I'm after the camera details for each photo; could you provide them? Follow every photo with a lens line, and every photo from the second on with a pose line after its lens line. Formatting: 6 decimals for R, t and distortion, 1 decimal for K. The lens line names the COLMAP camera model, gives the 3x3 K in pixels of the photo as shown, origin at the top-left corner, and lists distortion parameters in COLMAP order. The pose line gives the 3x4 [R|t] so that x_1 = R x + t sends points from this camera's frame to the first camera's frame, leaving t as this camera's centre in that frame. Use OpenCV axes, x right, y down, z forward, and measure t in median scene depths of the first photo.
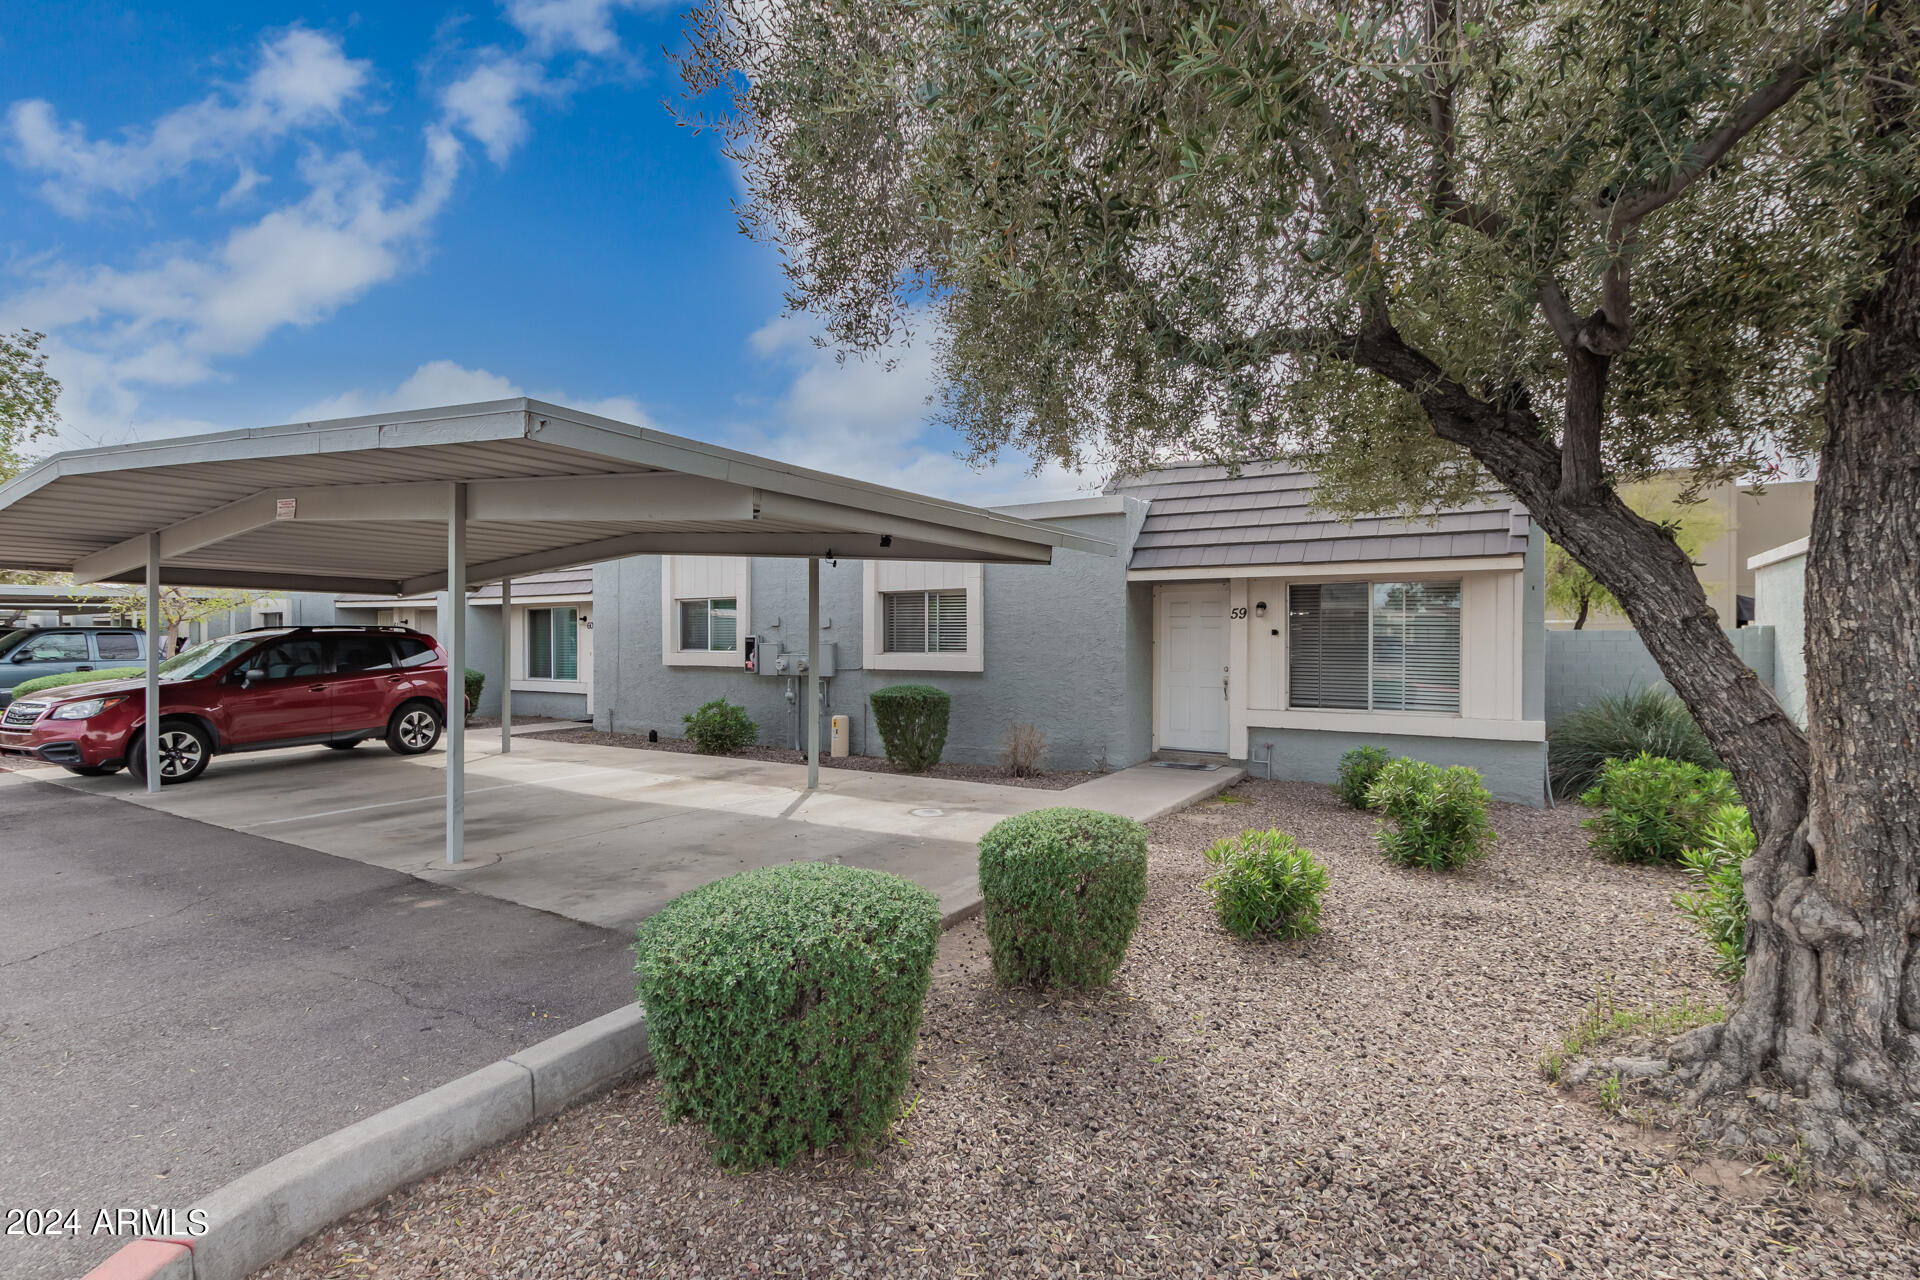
lens RADIAL K [[874.4, 0, 974.8], [0, 874.4, 648.0], [0, 0, 1]] dist [0.004214, -0.001998]
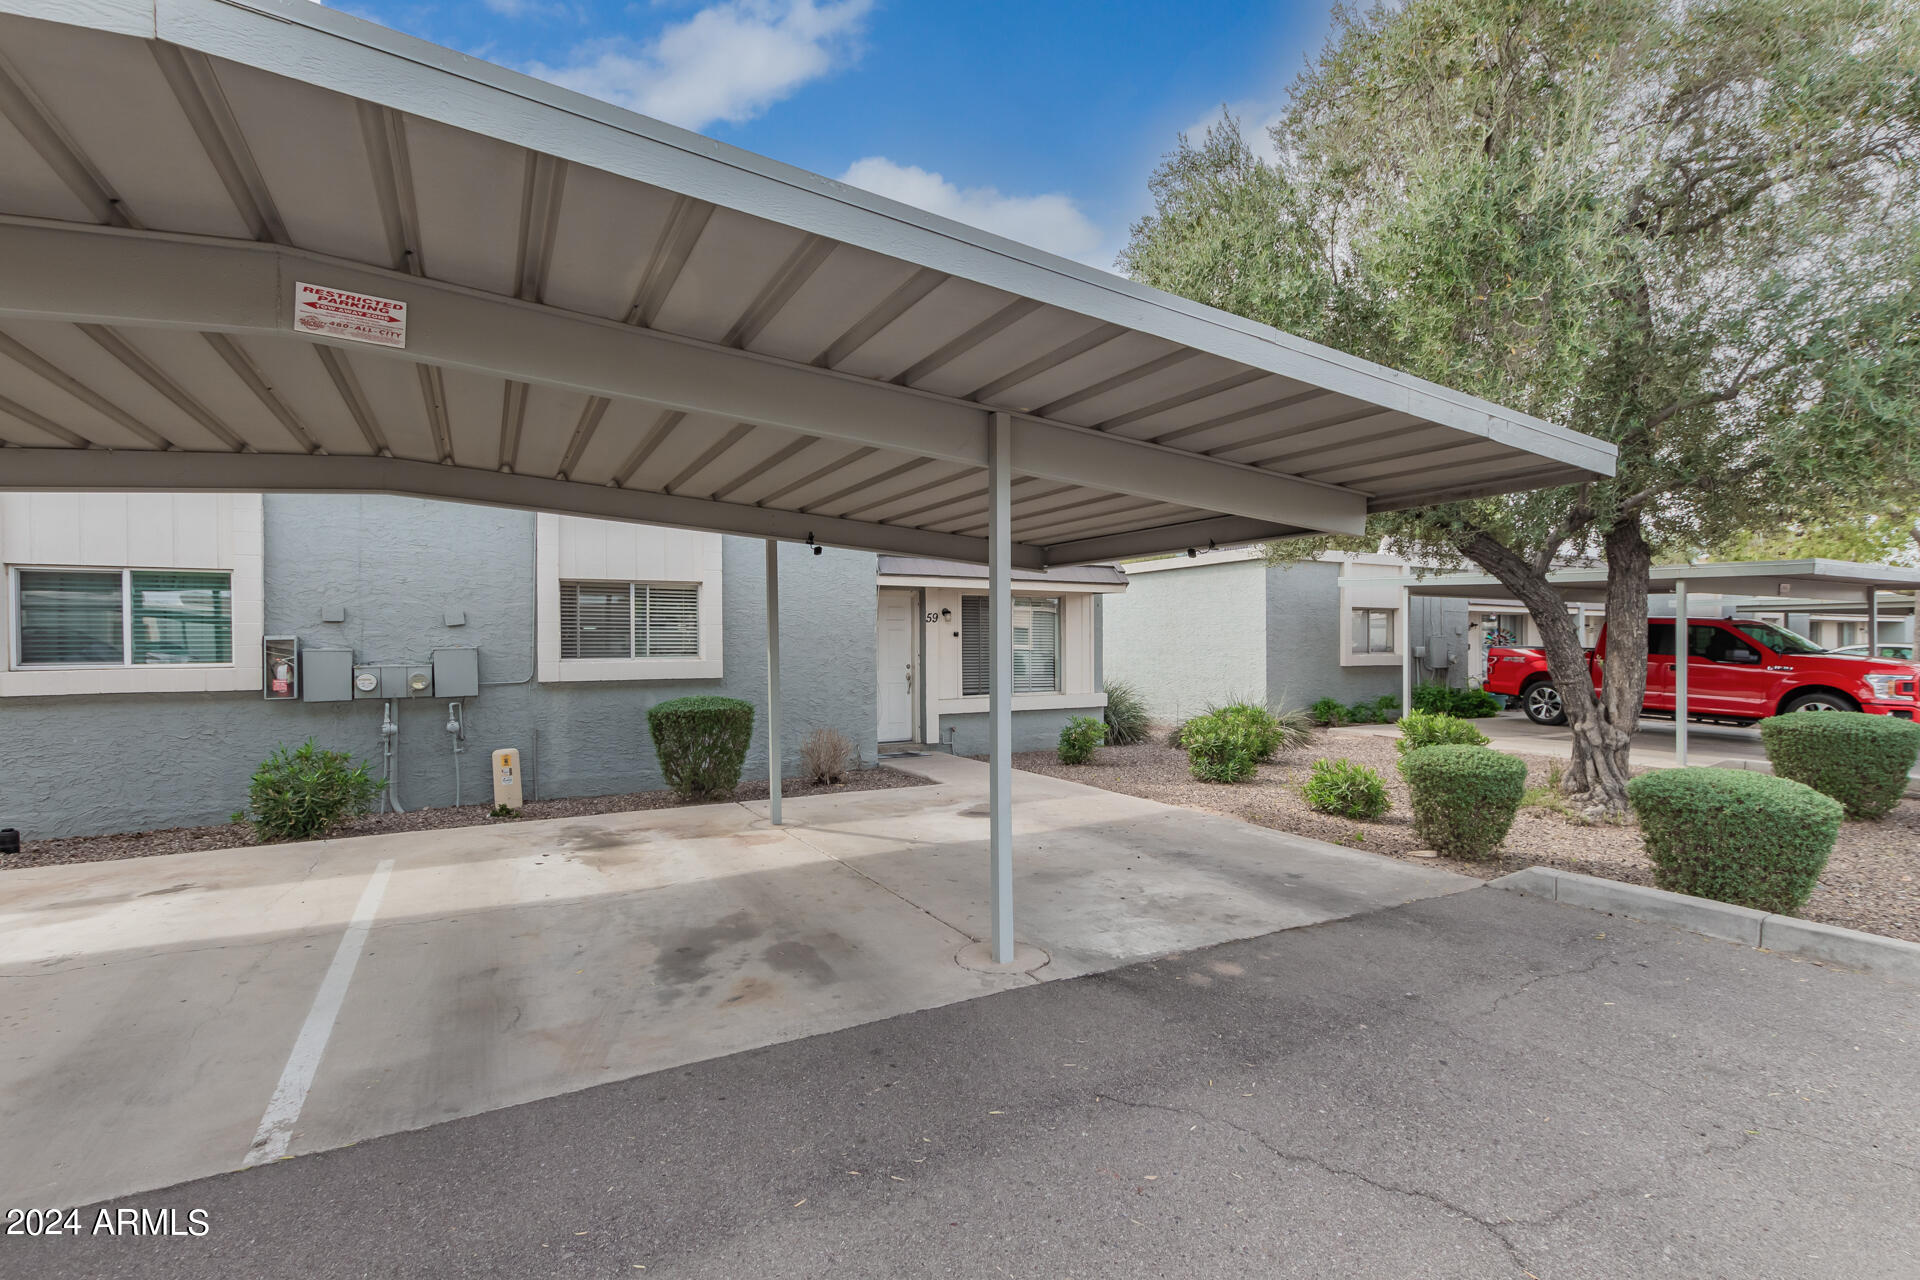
lens RADIAL K [[874.4, 0, 950.4], [0, 874.4, 640.3], [0, 0, 1]] dist [0.004214, -0.001998]
pose [[0.520069, -0.002492, 0.854120, -0.678495], [0.013677, 0.999892, -0.005411, -0.003170], [-0.854015, 0.014496, 0.520047, 0.376951]]
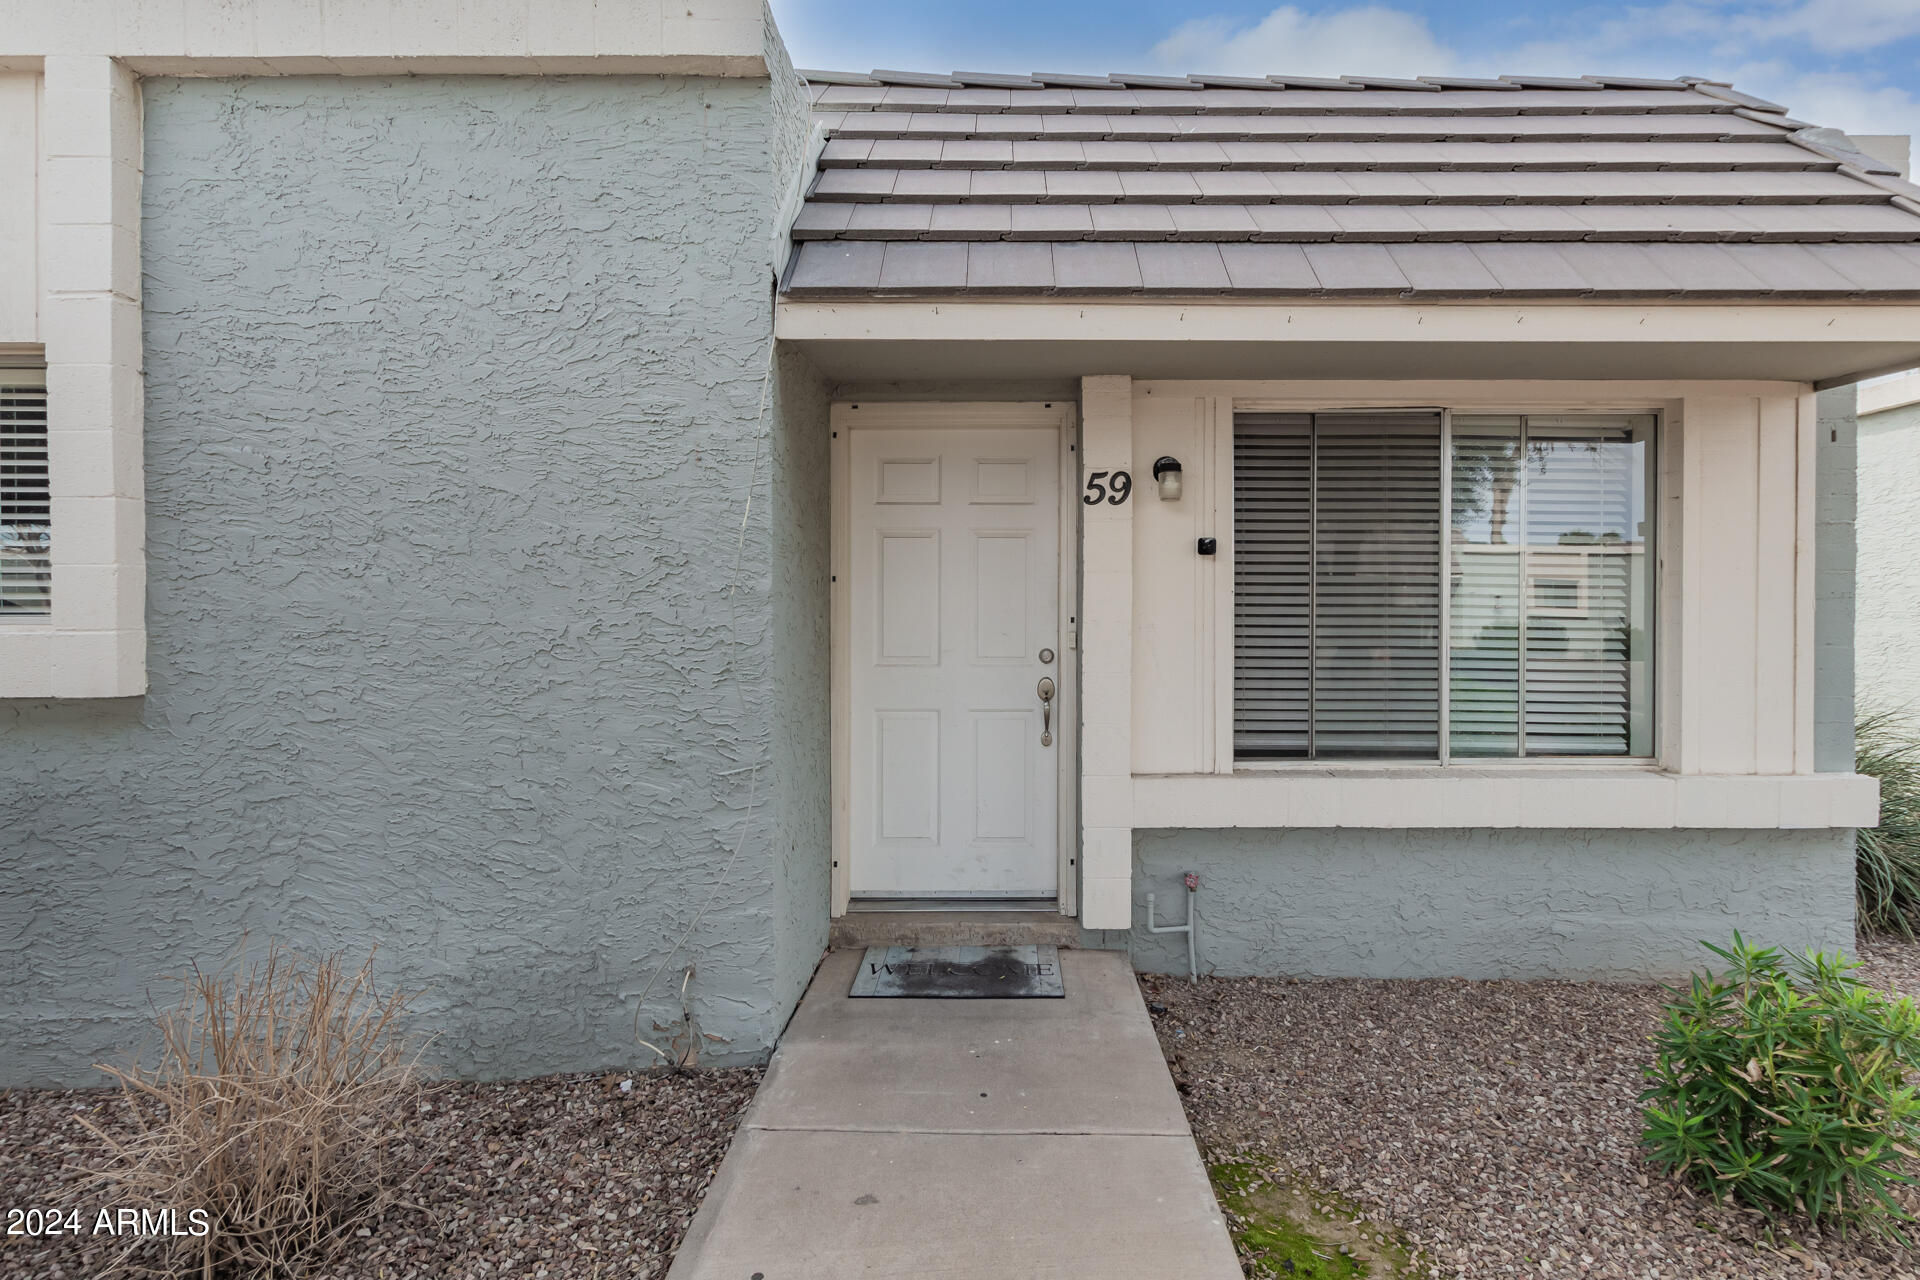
lens RADIAL K [[874.4, 0, 976.3], [0, 874.4, 605.5], [0, 0, 1]] dist [0.004214, -0.001998]
pose [[0.863066, -0.004353, 0.505073, 0.092633], [0.006997, 0.999970, -0.003337, 0.005477], [-0.505043, 0.006414, 0.863070, 0.742148]]
